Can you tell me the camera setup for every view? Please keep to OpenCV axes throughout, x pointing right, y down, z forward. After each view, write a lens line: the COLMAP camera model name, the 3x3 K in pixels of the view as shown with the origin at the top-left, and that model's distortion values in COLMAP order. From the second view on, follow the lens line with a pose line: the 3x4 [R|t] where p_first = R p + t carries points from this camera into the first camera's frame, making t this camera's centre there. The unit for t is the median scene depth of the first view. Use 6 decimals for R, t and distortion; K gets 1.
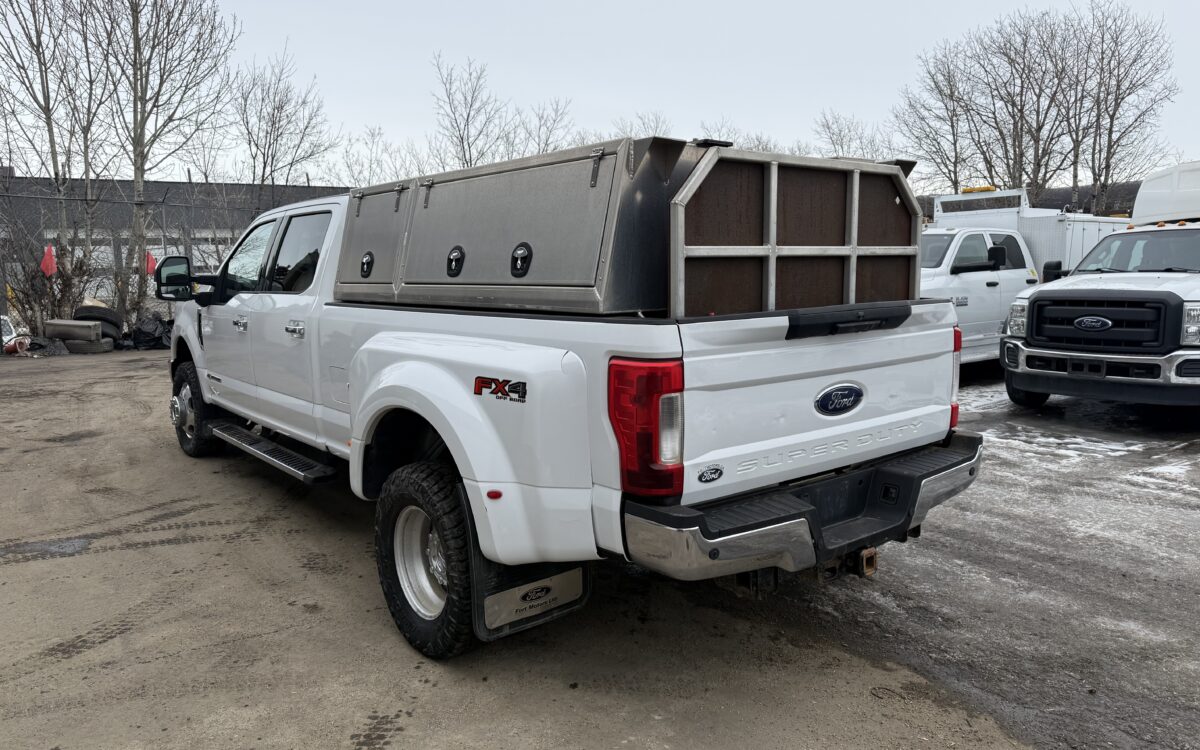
lens RADIAL K [[851.8, 0, 596.5], [0, 851.8, 376.9], [0, 0, 1]] dist [0.039151, -0.042932]
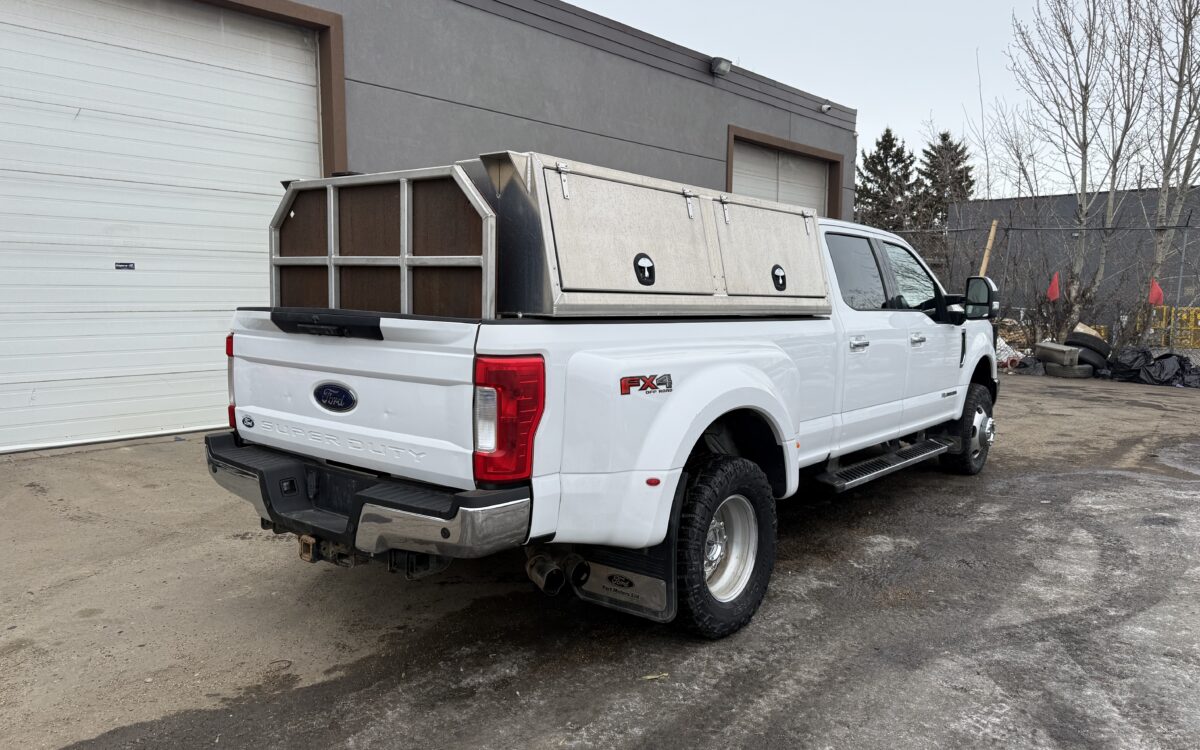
lens RADIAL K [[851.8, 0, 591.3], [0, 851.8, 376.9], [0, 0, 1]] dist [0.039151, -0.042932]
pose [[0.194612, 0.113155, -0.974332, 1.308813], [-0.149811, 0.985099, 0.084483, -0.129759], [0.969372, 0.129524, 0.208664, 1.015147]]
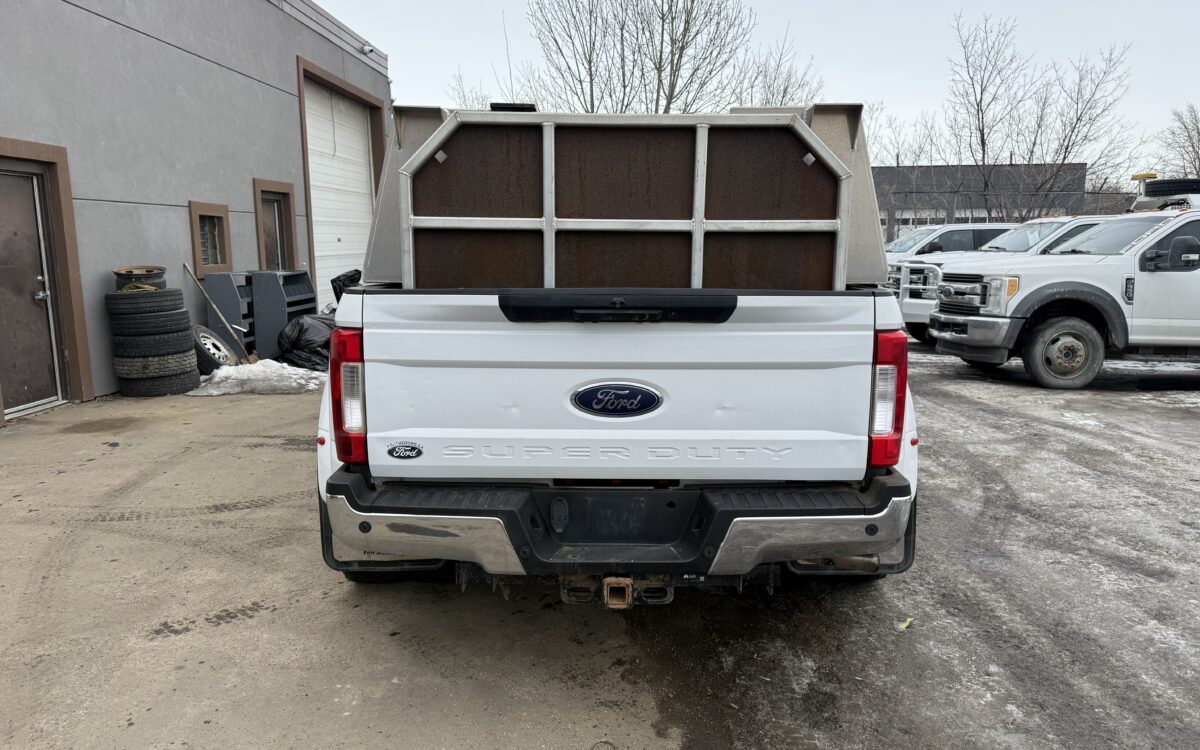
lens RADIAL K [[851.8, 0, 606.9], [0, 851.8, 380.6], [0, 0, 1]] dist [0.039151, -0.042932]
pose [[0.769050, 0.114377, -0.628872, 0.756931], [-0.098308, 0.993319, 0.060440, -0.039733], [0.631583, 0.015342, 0.775156, 0.314340]]
